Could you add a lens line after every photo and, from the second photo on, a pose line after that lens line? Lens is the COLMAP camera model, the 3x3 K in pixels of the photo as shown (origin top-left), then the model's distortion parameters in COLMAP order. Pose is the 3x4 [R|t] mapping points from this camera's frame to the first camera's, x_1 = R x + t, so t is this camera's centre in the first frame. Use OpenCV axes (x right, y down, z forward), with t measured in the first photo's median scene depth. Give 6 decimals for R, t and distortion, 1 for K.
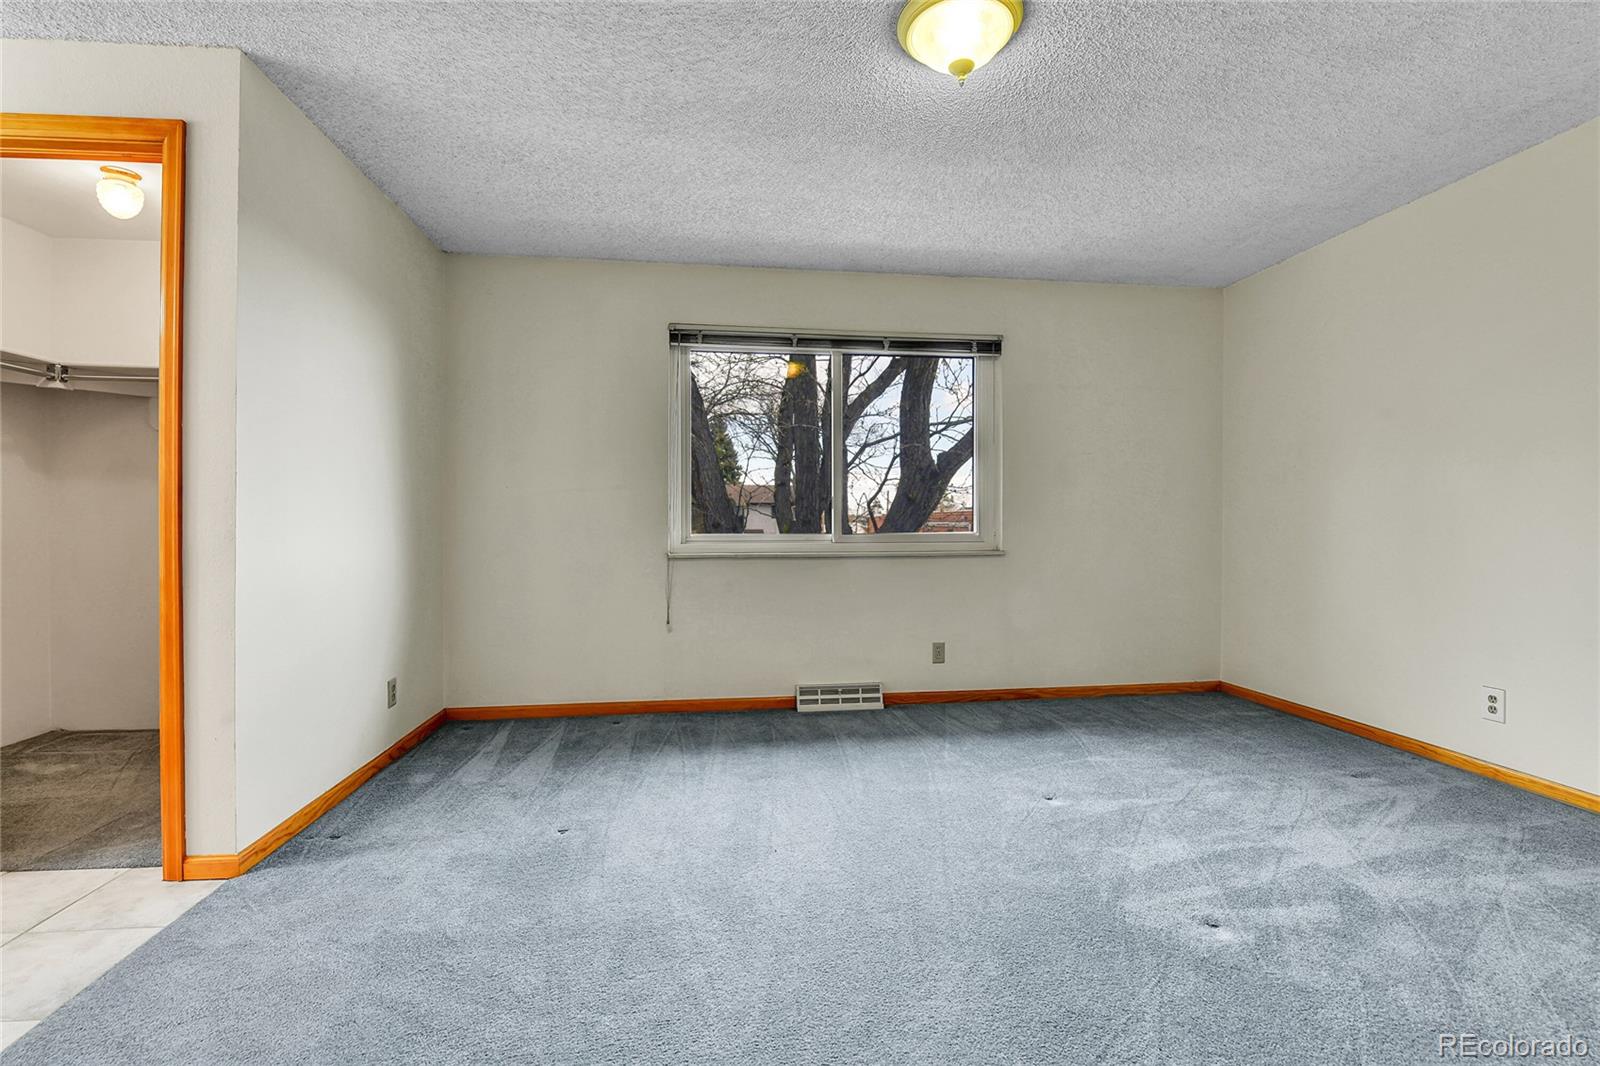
lens RADIAL K [[693.1, 0, 803.8], [0, 693.1, 521.2], [0, 0, 1]] dist [-0.010041, -0.005448]
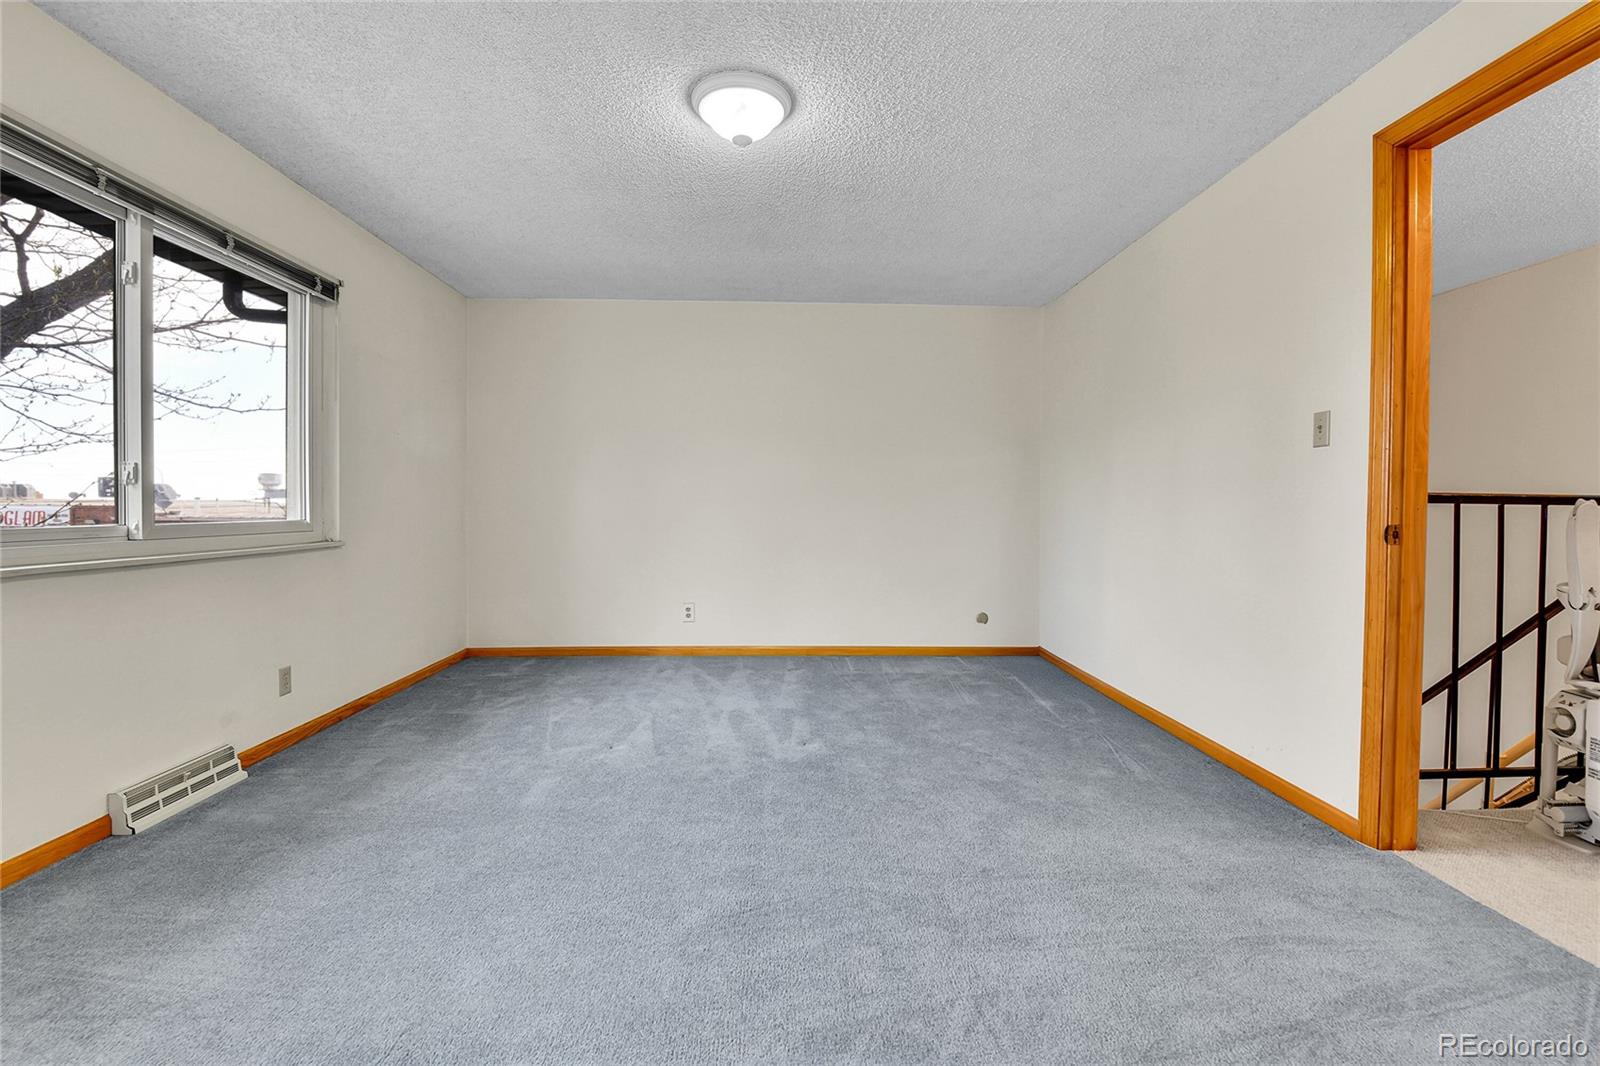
lens RADIAL K [[693.1, 0, 797.2], [0, 693.1, 522.7], [0, 0, 1]] dist [-0.010041, -0.005448]
pose [[0.092186, -0.020206, 0.995537, -0.525821], [-0.006576, 0.999760, 0.020901, -0.000265], [-0.995720, -0.008474, 0.092031, 0.406802]]
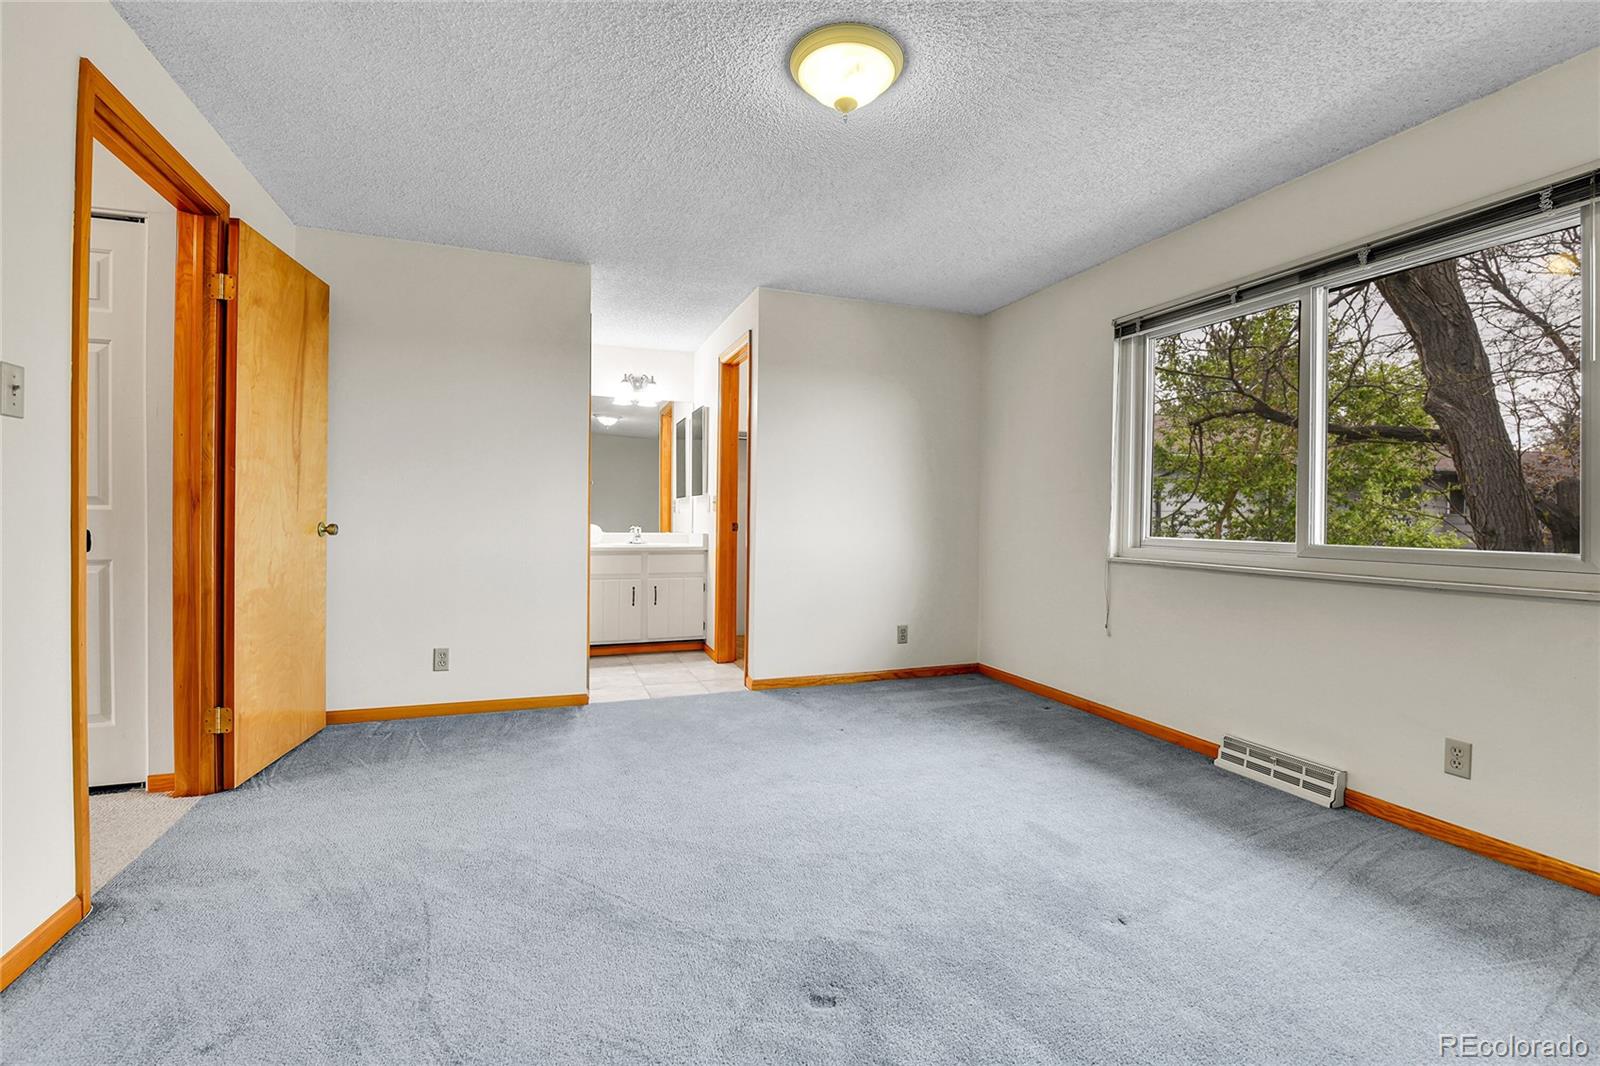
lens RADIAL K [[693.1, 0, 794.8], [0, 693.1, 520.7], [0, 0, 1]] dist [-0.010041, -0.005448]
pose [[0.228687, 0.012222, -0.973423, 0.660033], [-0.016597, 0.999825, 0.008655, -0.004052], [0.973358, 0.014176, 0.228850, 0.352245]]
